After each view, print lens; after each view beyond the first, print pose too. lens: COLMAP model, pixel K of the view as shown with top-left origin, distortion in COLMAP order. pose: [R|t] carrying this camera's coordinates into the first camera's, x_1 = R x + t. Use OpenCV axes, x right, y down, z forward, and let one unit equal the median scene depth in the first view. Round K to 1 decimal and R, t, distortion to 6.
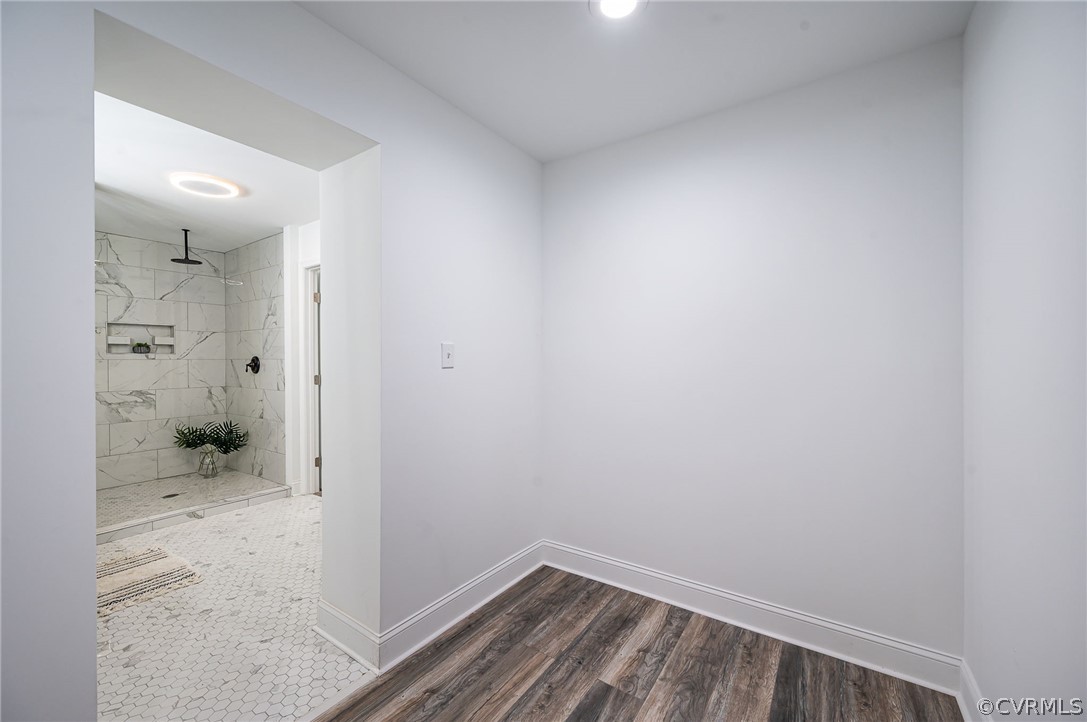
lens RADIAL K [[432.1, 0, 546.4], [0, 432.1, 360.5], [0, 0, 1]] dist [0.000089, -0.000197]
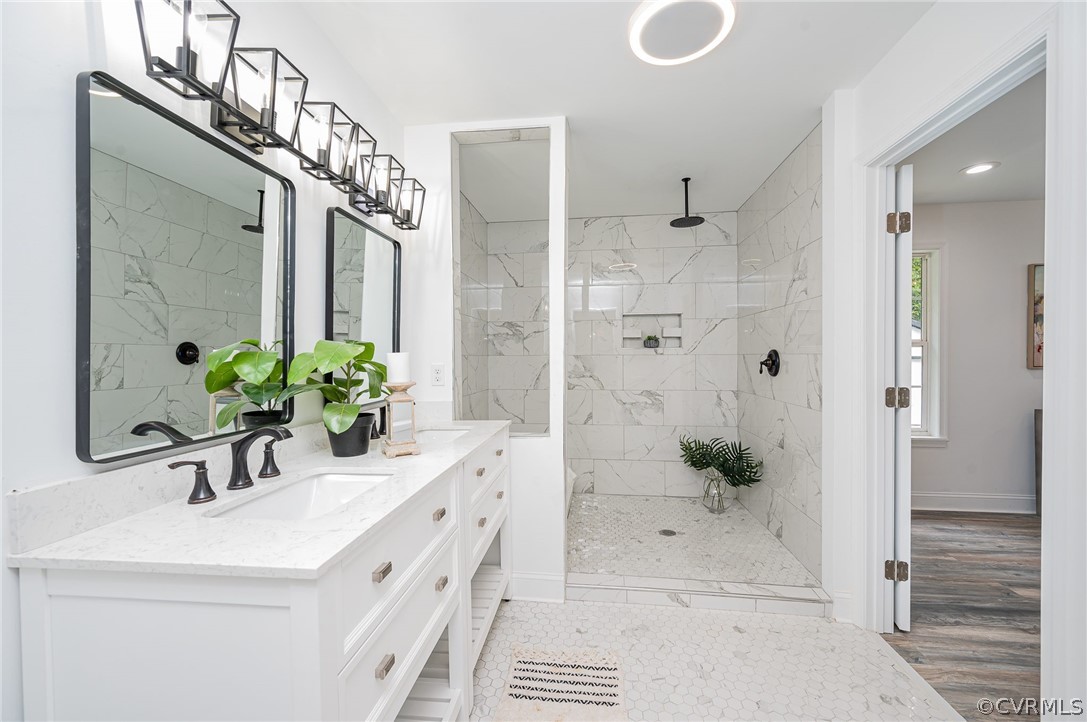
lens RADIAL K [[432.1, 0, 546.4], [0, 432.1, 360.5], [0, 0, 1]] dist [0.000089, -0.000197]
pose [[0.460444, 0.010043, -0.887632, -0.255275], [-0.003932, 0.999949, 0.009274, 0.001877], [0.887680, -0.000780, 0.460461, 0.399881]]
